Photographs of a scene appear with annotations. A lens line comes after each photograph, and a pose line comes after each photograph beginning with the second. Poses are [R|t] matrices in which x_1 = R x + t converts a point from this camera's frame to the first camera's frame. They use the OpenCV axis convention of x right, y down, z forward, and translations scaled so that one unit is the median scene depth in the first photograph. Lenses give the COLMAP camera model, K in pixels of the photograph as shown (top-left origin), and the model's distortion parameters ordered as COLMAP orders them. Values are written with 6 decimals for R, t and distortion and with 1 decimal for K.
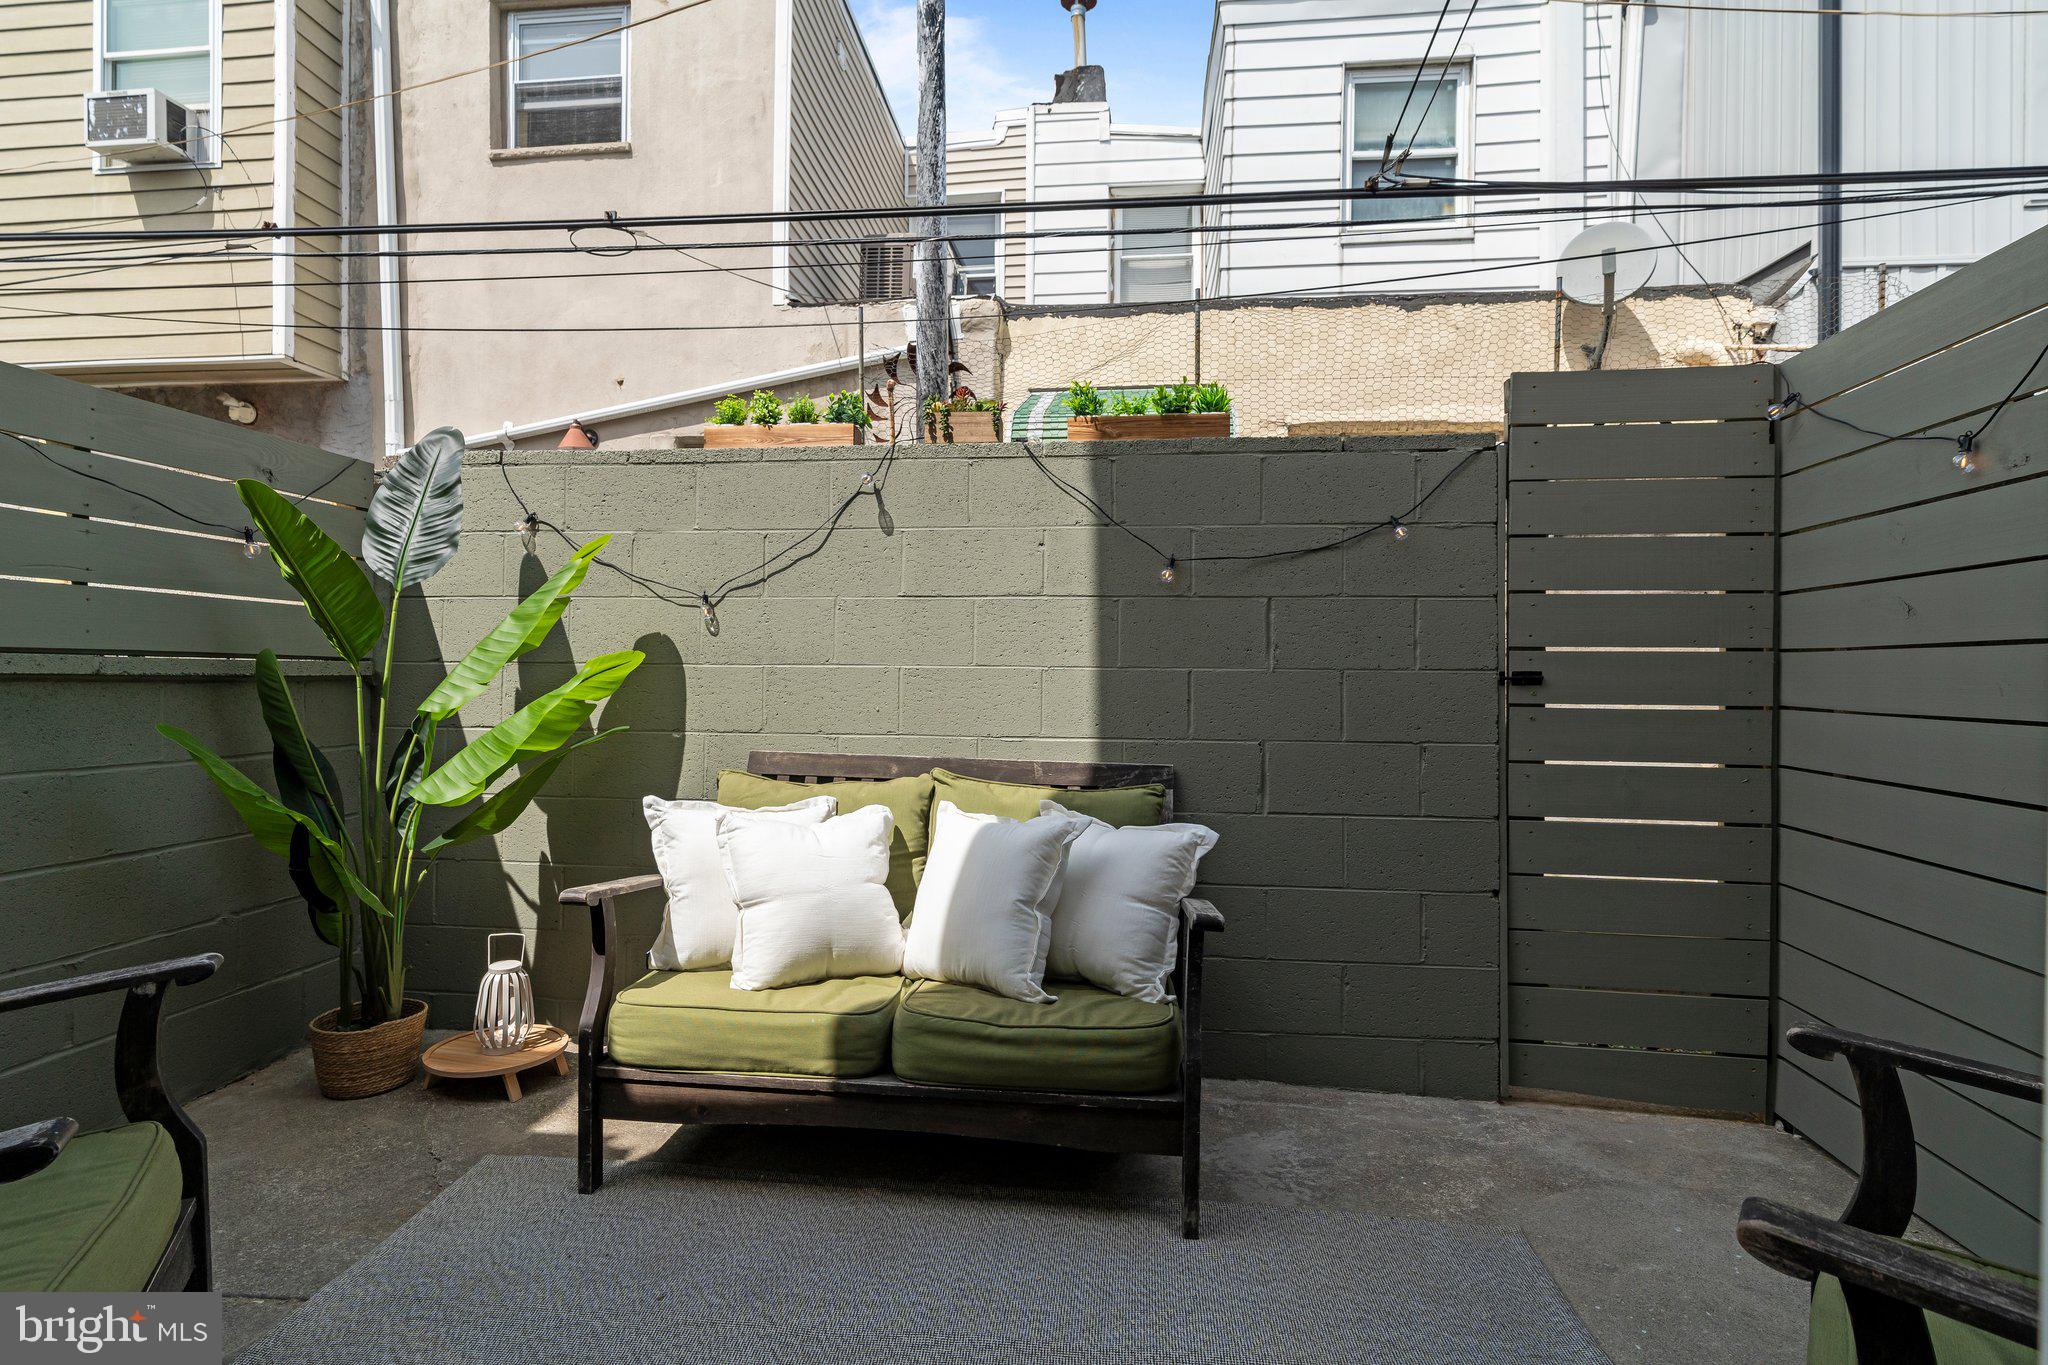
lens RADIAL K [[1001.3, 0, 1021.2], [0, 1001.3, 677.0], [0, 0, 1]] dist [-0.012685, 0.006305]
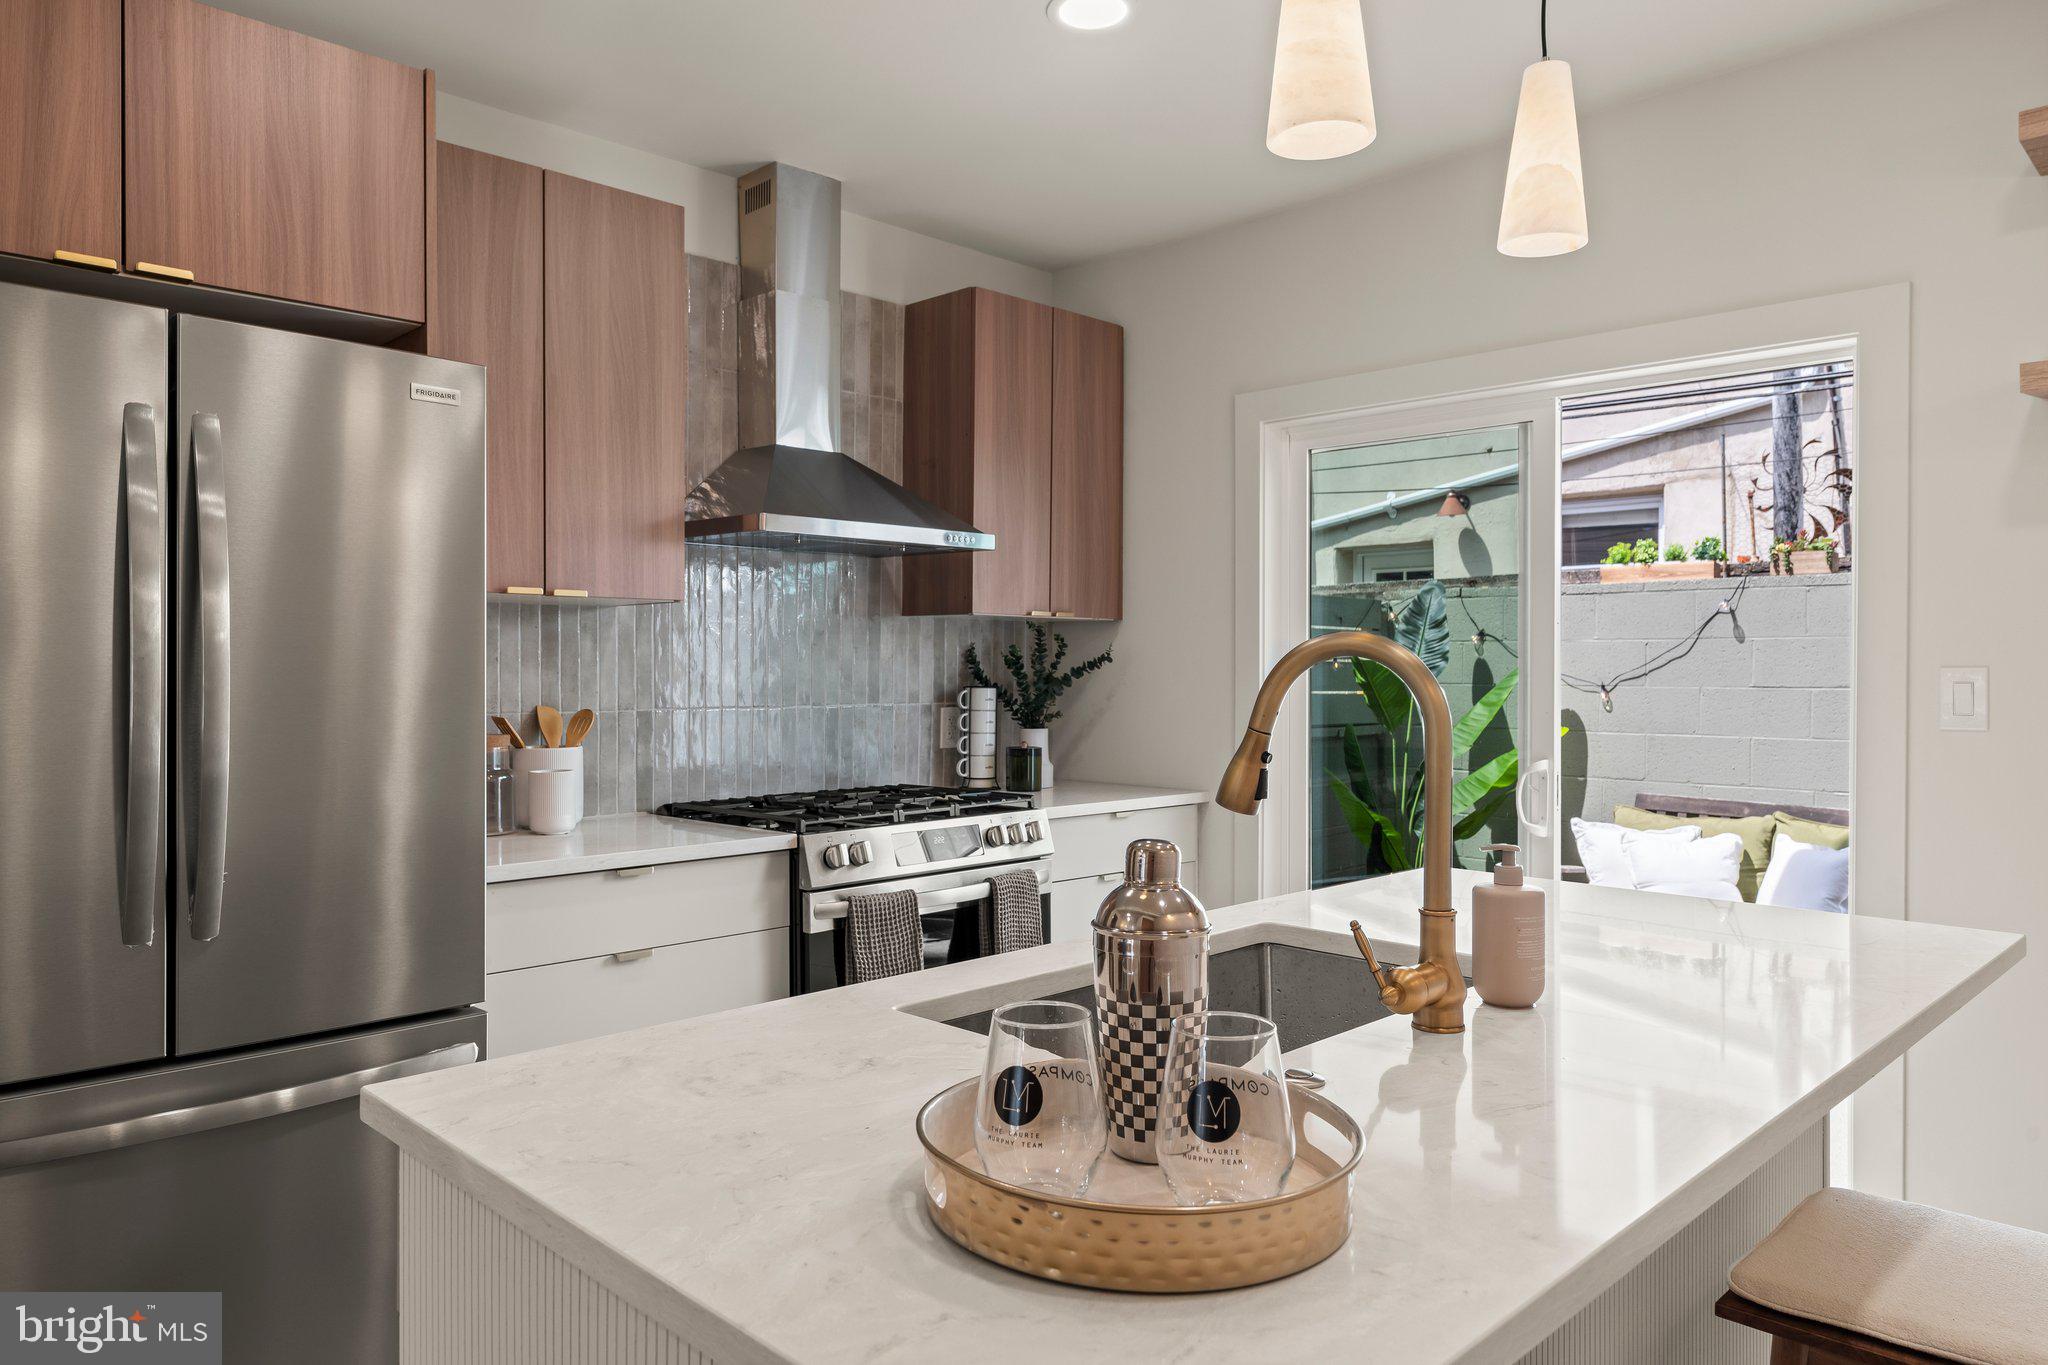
lens RADIAL K [[1343.9, 0, 1018.7], [0, 1343.9, 670.5], [0, 0, 1]] dist [-0.017787, 0.001245]
pose [[0.788718, -0.006026, -0.614726, 0.235337], [0.001164, 0.999965, -0.008310, -0.096006], [0.614754, 0.005839, 0.788697, -1.174591]]
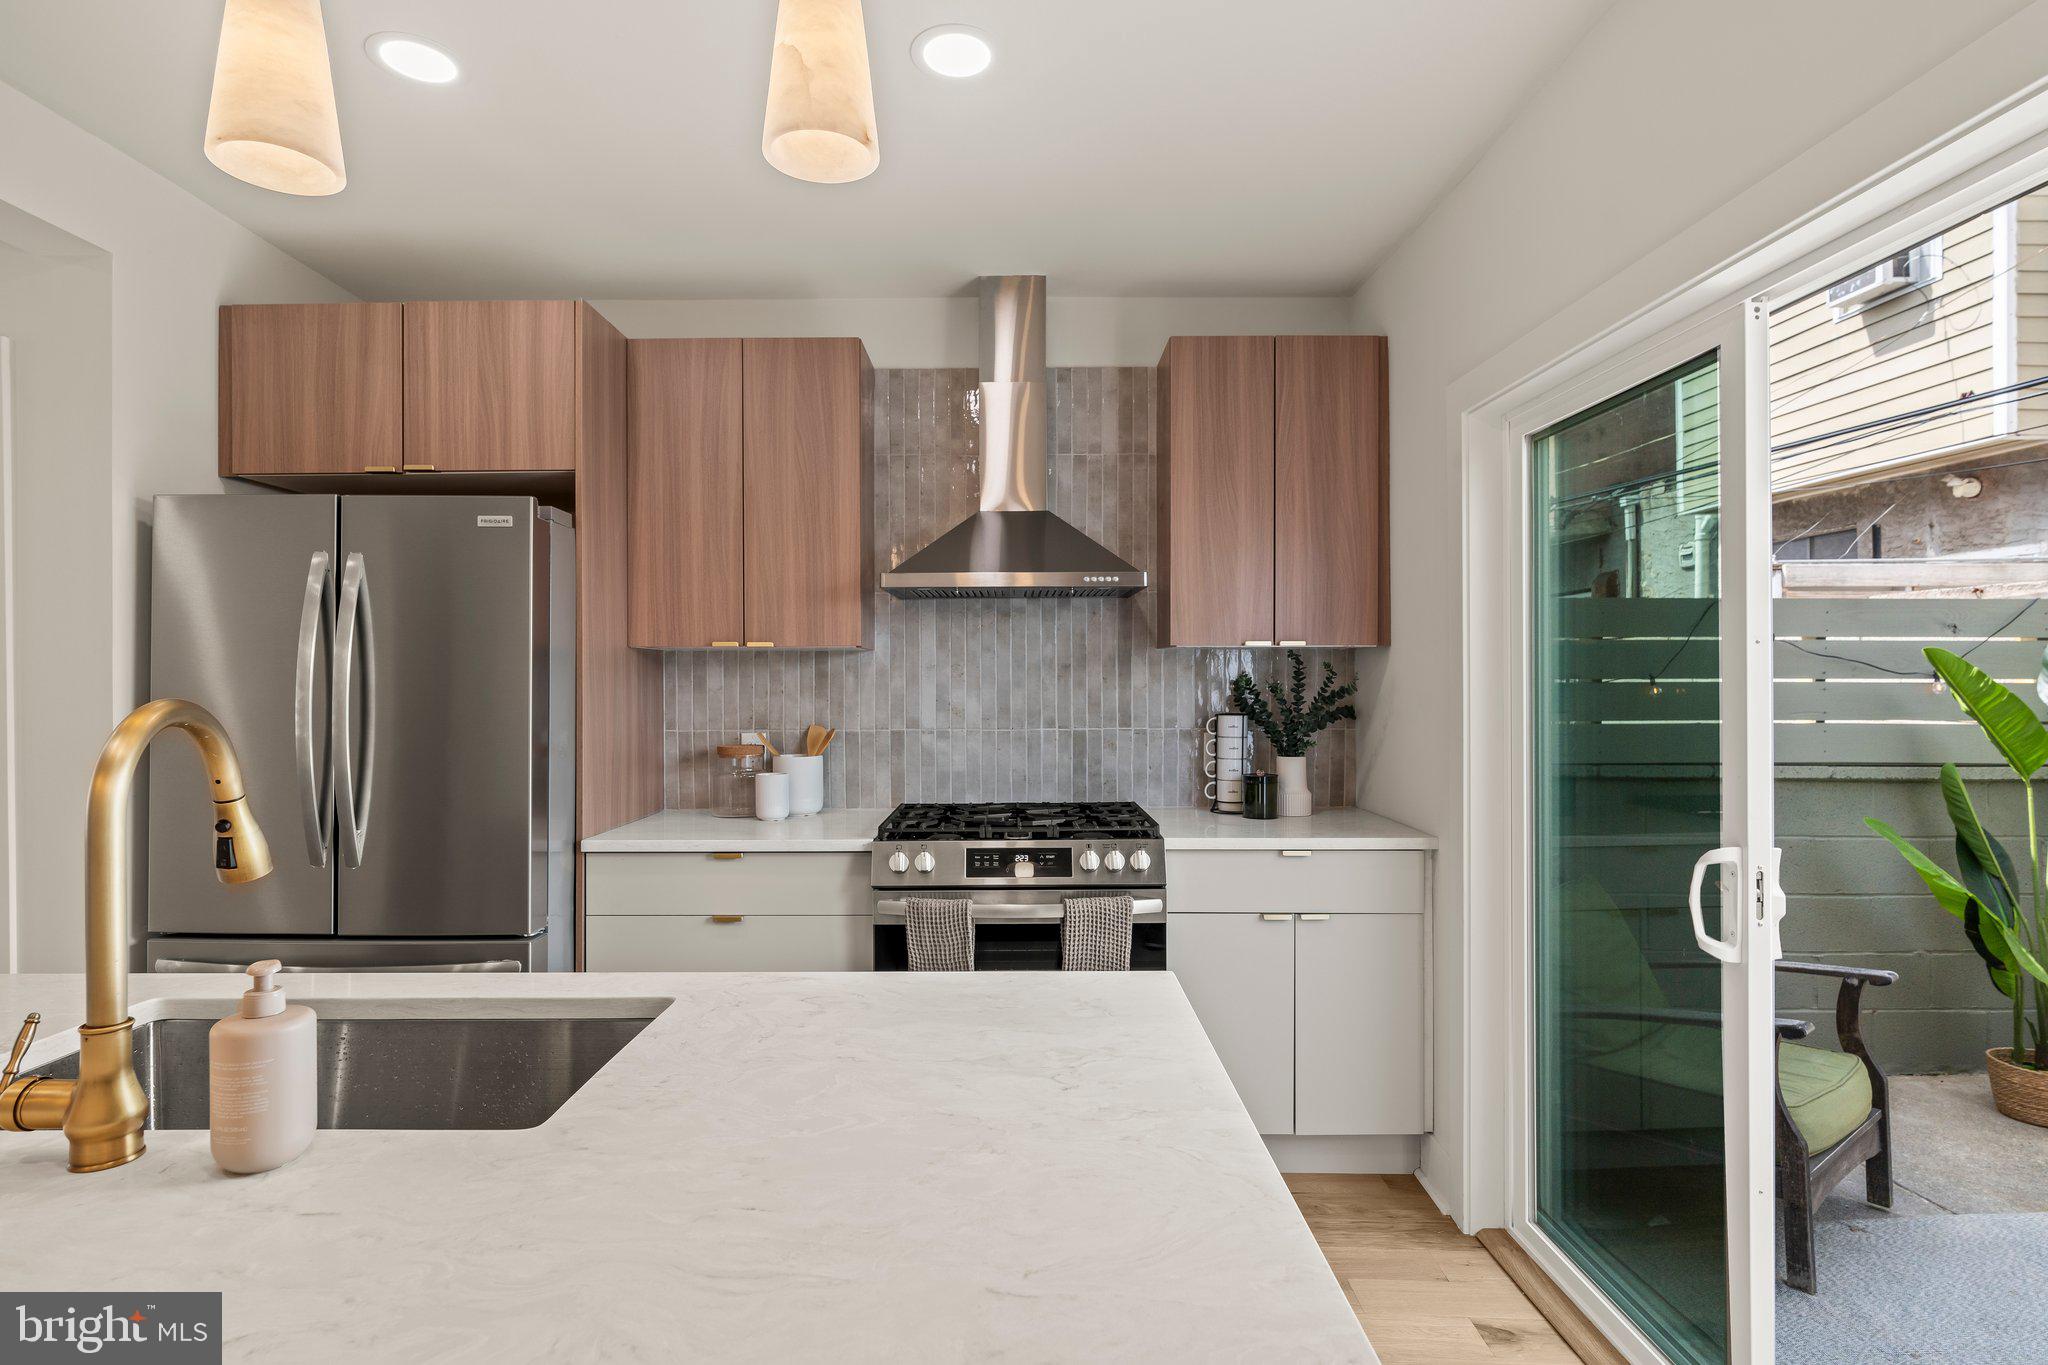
lens RADIAL K [[1001.3, 0, 1012.7], [0, 1001.3, 679.4], [0, 0, 1]] dist [-0.012685, 0.006305]
pose [[0.124084, -0.009577, -0.992225, 0.407799], [-0.001713, 0.999950, -0.009866, -0.118919], [0.992270, 0.002924, 0.124061, -0.412542]]
